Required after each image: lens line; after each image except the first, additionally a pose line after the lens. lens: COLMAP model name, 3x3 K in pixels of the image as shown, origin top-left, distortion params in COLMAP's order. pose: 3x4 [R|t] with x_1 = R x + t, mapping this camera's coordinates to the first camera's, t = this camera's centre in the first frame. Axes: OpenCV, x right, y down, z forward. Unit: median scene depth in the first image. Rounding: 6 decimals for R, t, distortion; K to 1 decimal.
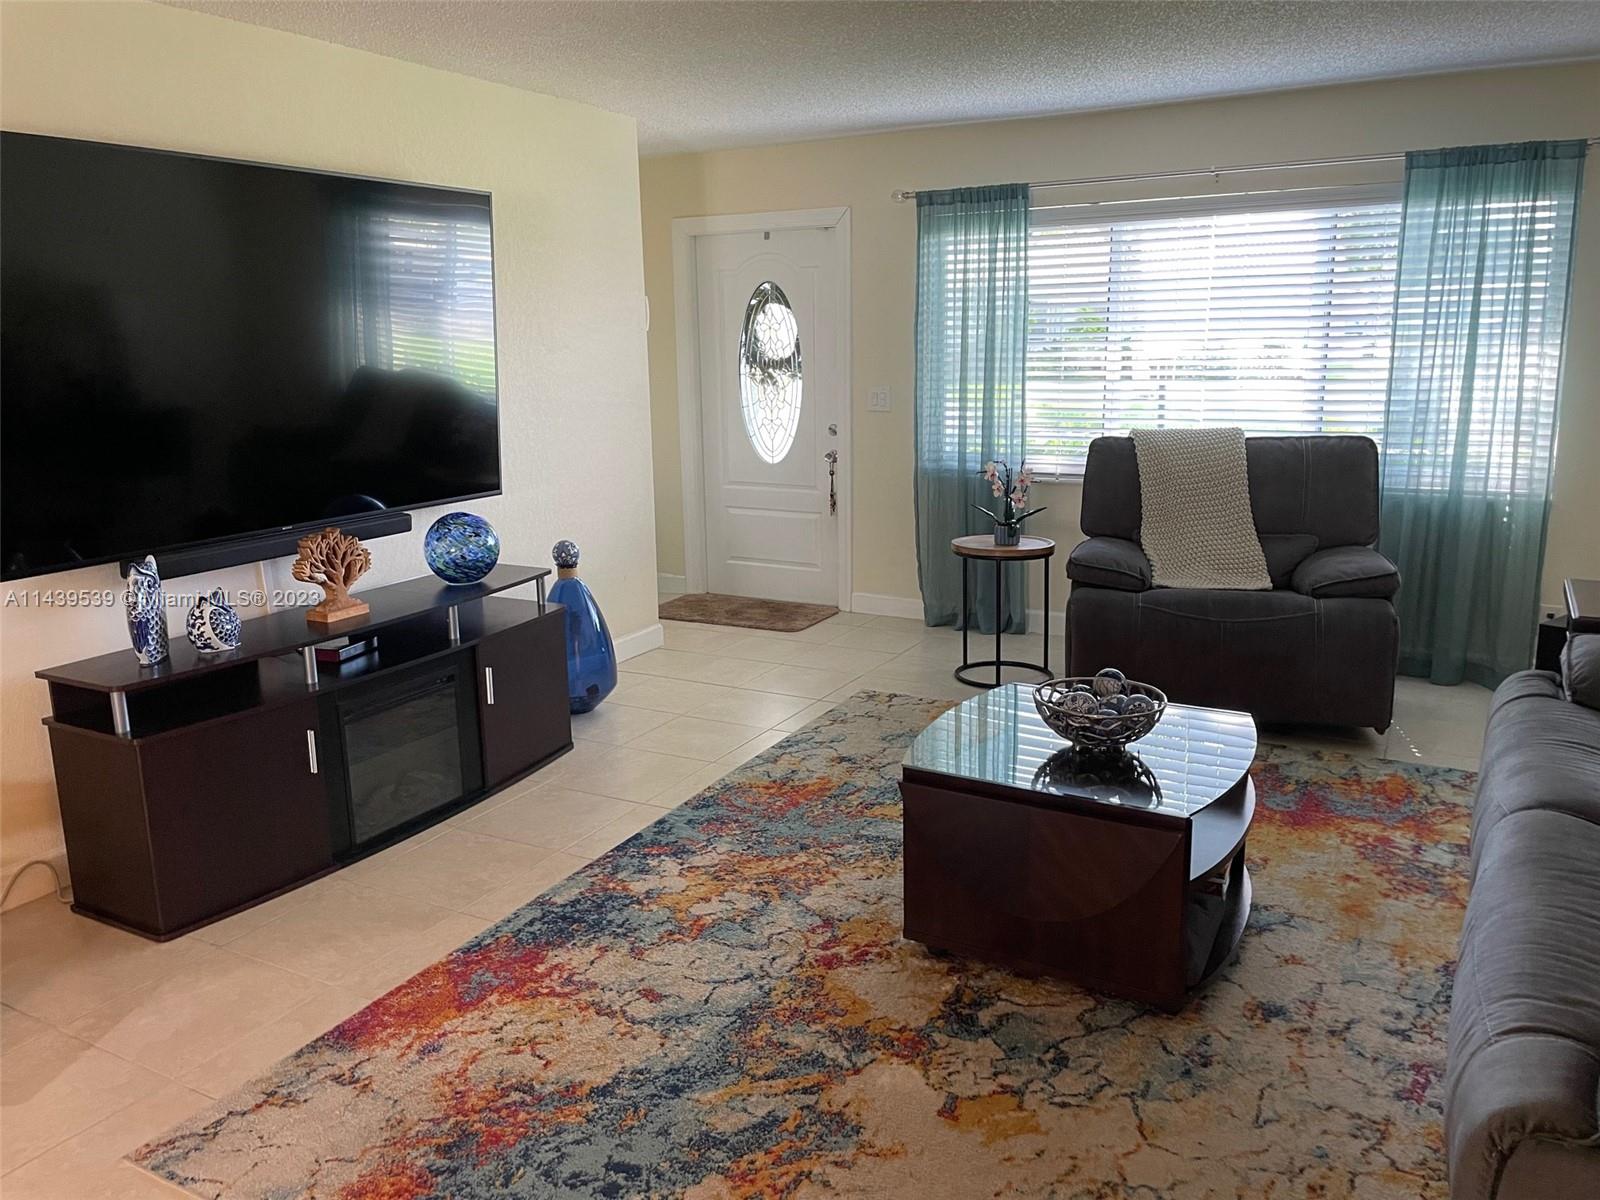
lens RADIAL K [[1237.6, 0, 800.0], [0, 1237.6, 586.3], [0, 0, 1]] dist [0.098179, -0.128388]
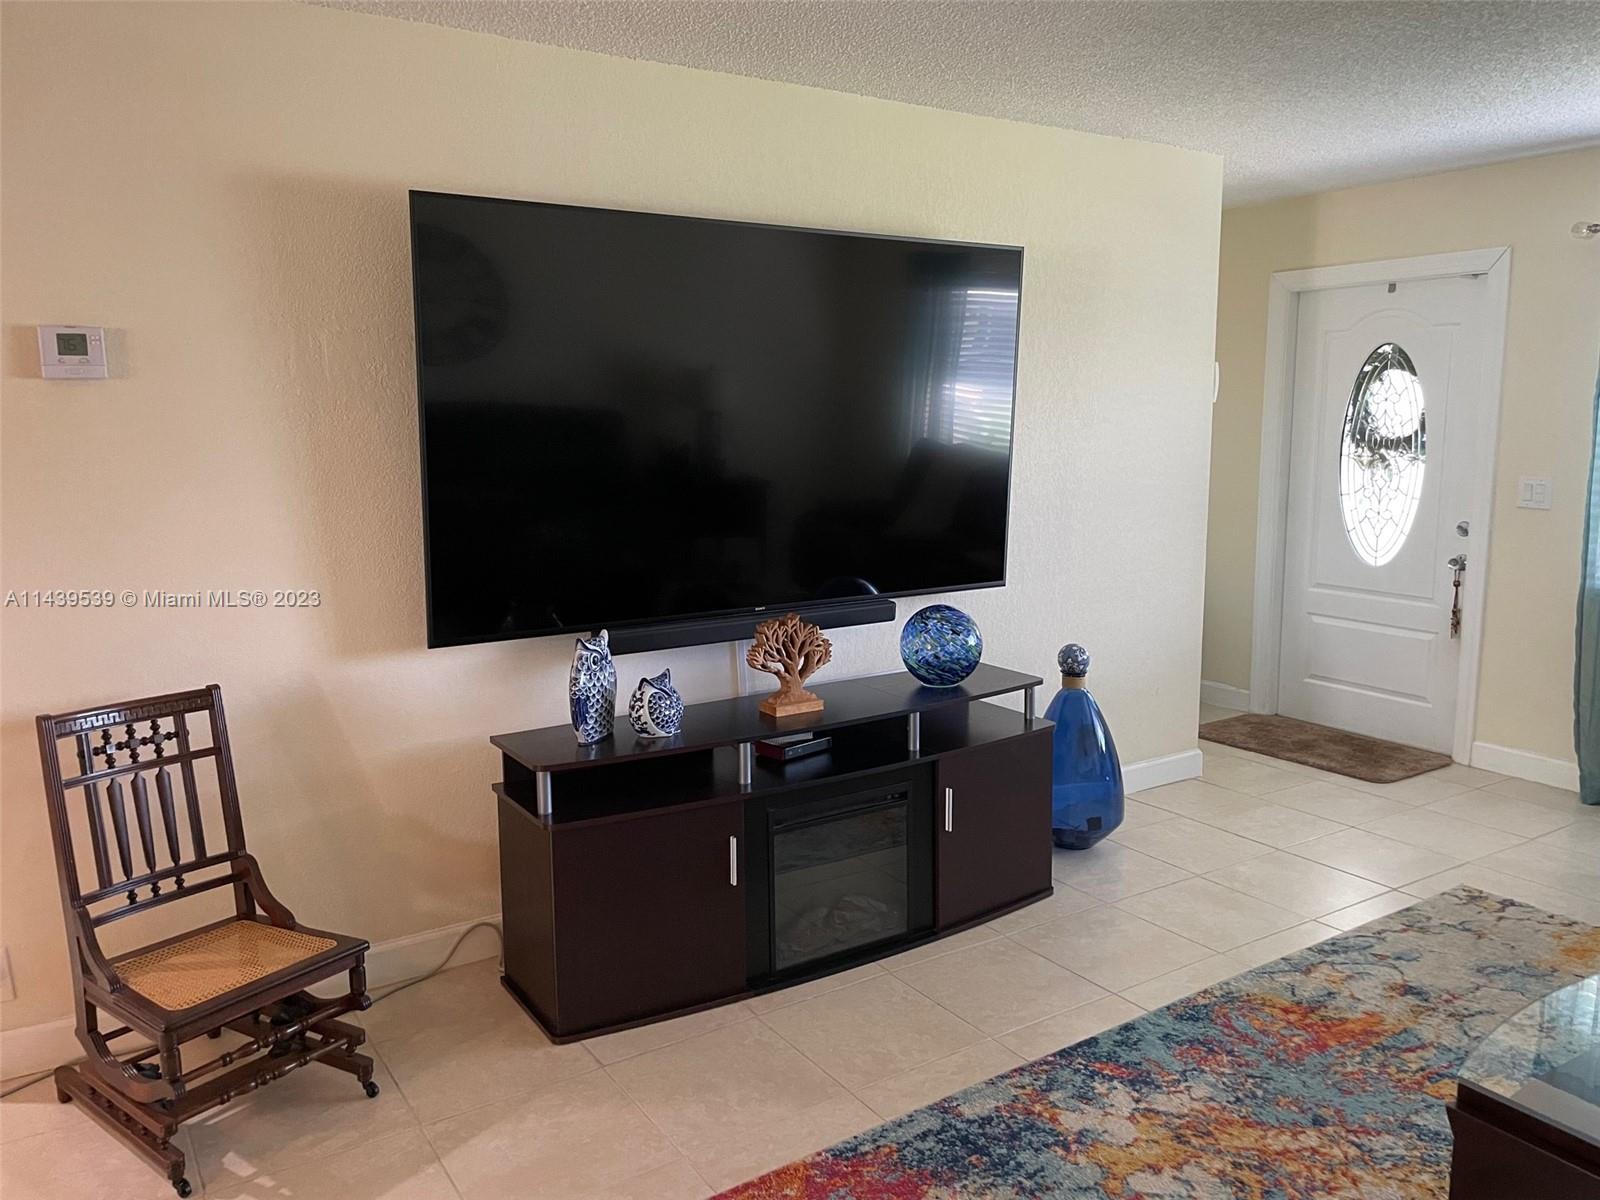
lens RADIAL K [[1237.6, 0, 800.0], [0, 1237.6, 586.3], [0, 0, 1]] dist [0.098179, -0.128388]
pose [[0.882020, 0.078444, -0.464636, 0.047503], [-0.104635, 0.994033, -0.030807, -0.036691], [0.459447, 0.075789, 0.884966, 0.183922]]
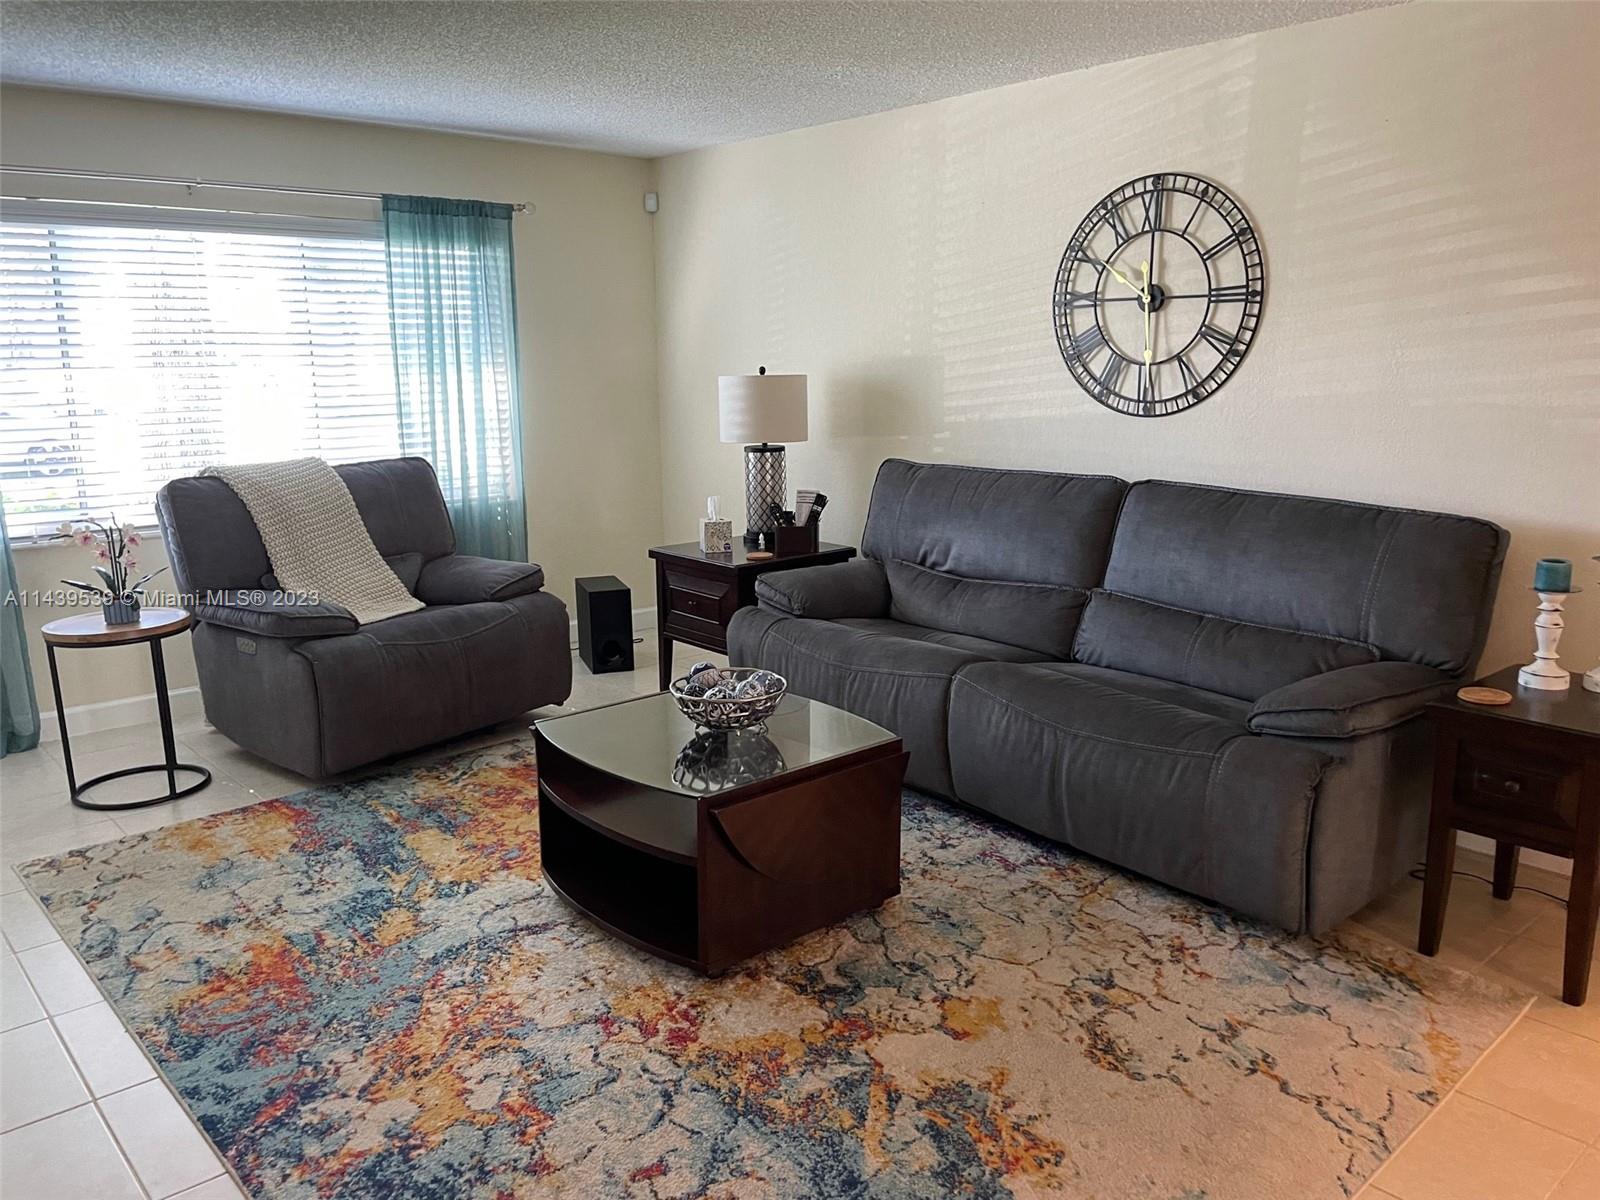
lens RADIAL K [[1209.9, 0, 800.0], [0, 1209.9, 600.0], [0, 0, 1]] dist [0.103582, -0.107952]
pose [[0.334569, -0.183754, 0.924282, -0.538940], [0.192744, 0.973414, 0.123753, -0.081234], [-0.922450, 0.136746, 0.361092, 0.406623]]
